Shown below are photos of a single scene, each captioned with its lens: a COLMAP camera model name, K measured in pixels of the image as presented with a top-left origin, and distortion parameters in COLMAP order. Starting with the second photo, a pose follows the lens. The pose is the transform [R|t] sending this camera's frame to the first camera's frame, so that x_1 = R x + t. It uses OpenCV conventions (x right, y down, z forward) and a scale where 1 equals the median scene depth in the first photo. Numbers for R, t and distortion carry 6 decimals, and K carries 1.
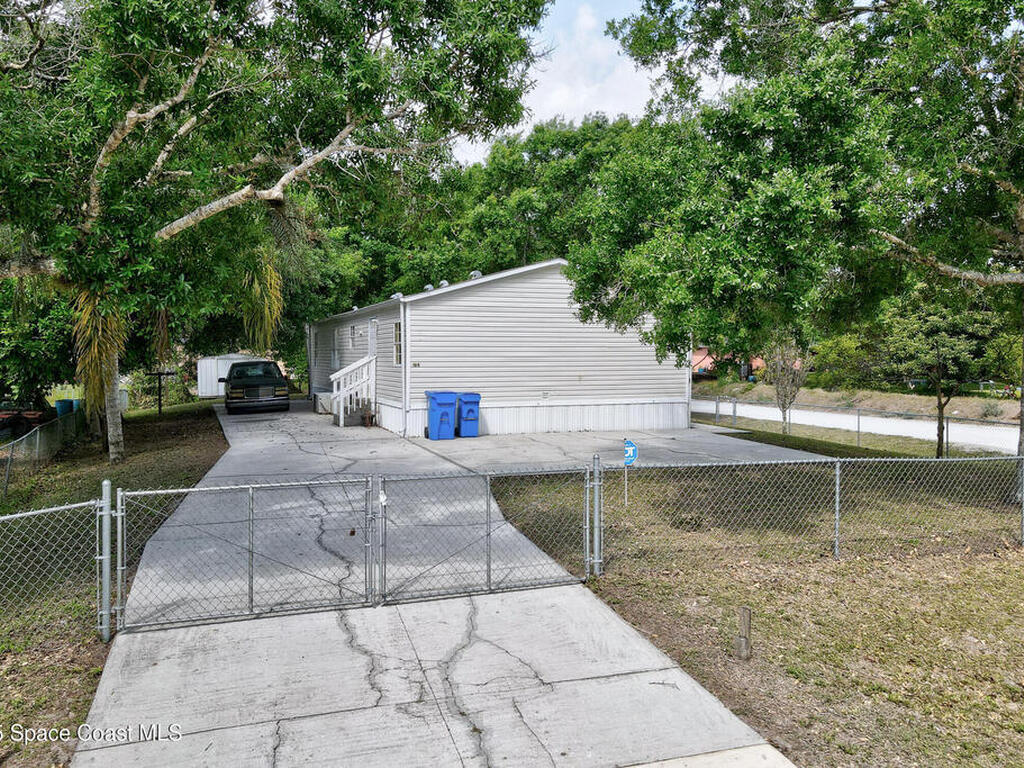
lens RADIAL K [[853.3, 0, 512.0], [0, 853.3, 384.0], [0, 0, 1]] dist [0.006402, 0.018375]
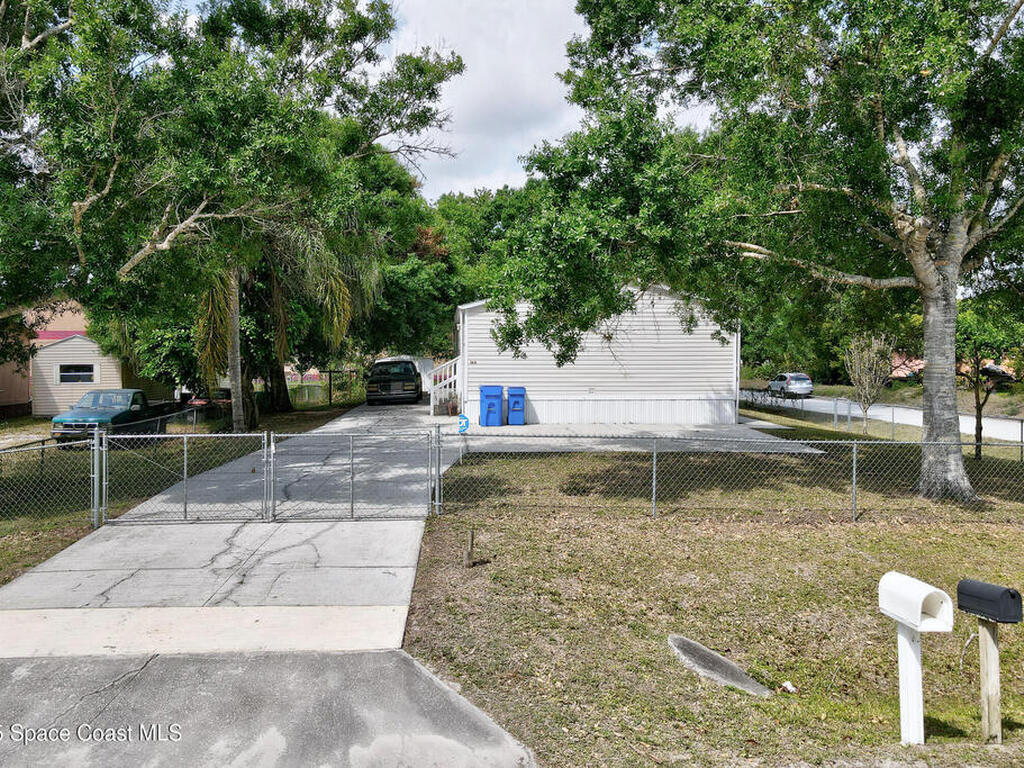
lens RADIAL K [[853.3, 0, 512.0], [0, 853.3, 384.0], [0, 0, 1]] dist [0.006402, 0.018375]
pose [[0.961705, 0.011477, -0.273846, 0.266628], [-0.012809, 0.999913, -0.003078, 0.010298], [0.273787, 0.006468, 0.961769, -0.120140]]
